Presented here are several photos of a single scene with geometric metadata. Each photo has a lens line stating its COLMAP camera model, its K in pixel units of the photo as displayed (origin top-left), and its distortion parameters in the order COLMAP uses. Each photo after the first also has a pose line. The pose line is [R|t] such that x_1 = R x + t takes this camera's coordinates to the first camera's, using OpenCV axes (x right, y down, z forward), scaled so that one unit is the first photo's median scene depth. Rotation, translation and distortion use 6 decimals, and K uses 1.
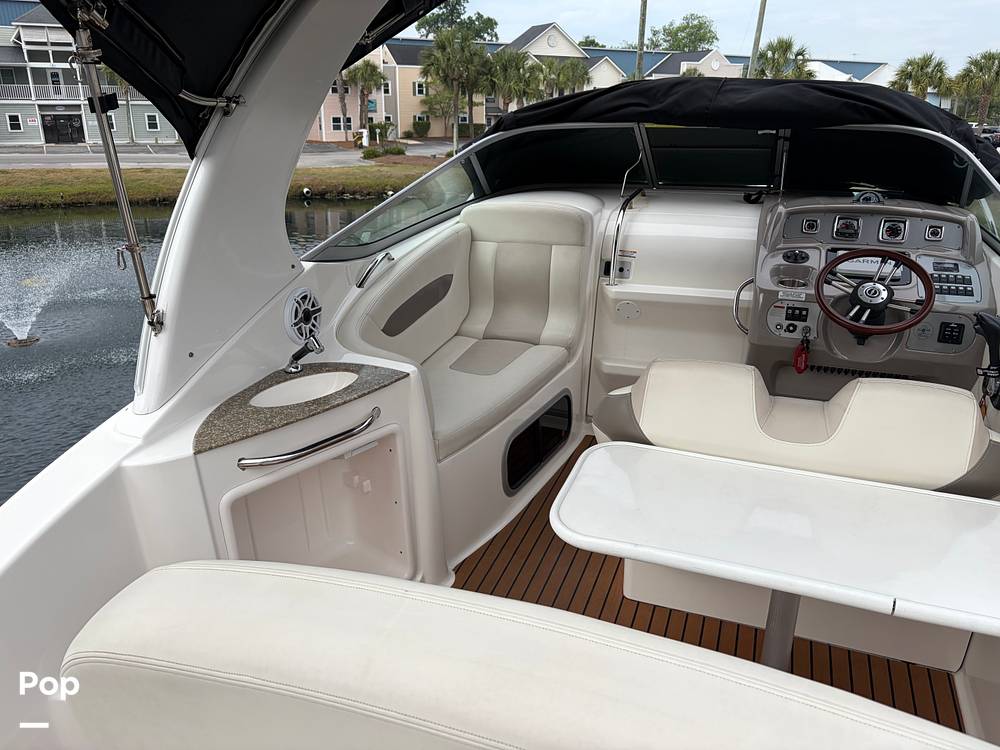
lens RADIAL K [[776.6, 0, 502.0], [0, 776.6, 404.7], [0, 0, 1]] dist [0.071376, -0.065184]
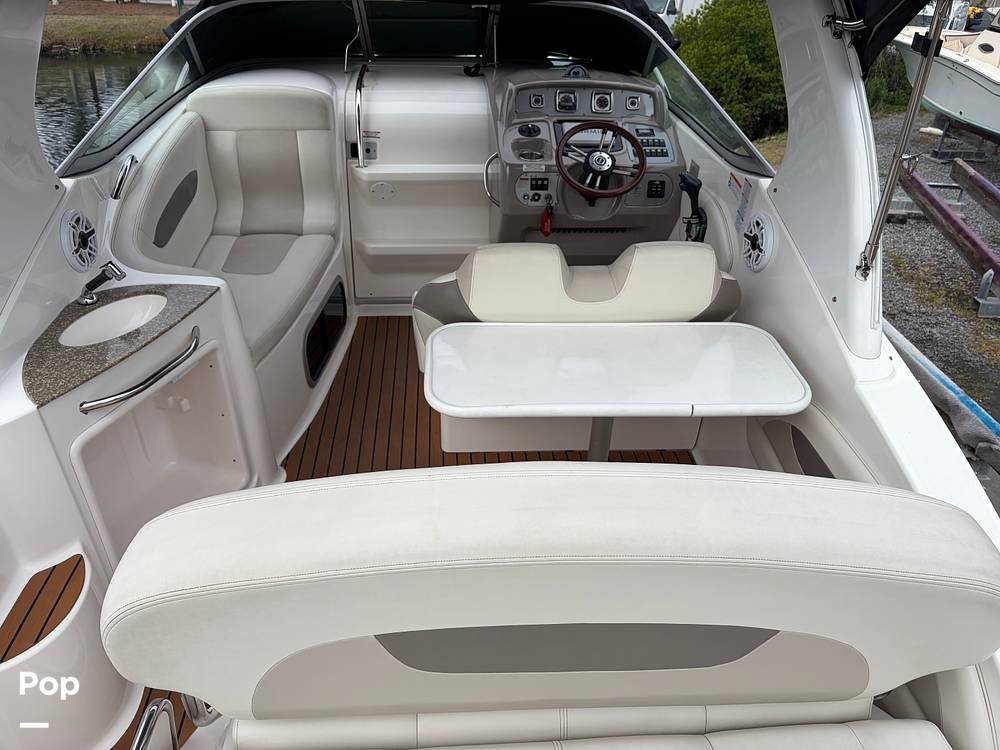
lens RADIAL K [[776.6, 0, 502.0], [0, 776.6, 404.7], [0, 0, 1]] dist [0.071376, -0.065184]
pose [[0.909081, -0.202483, 0.364105, -0.157841], [0.135281, 0.970060, 0.201698, -0.040158], [-0.394044, -0.134104, 0.909256, -0.064167]]
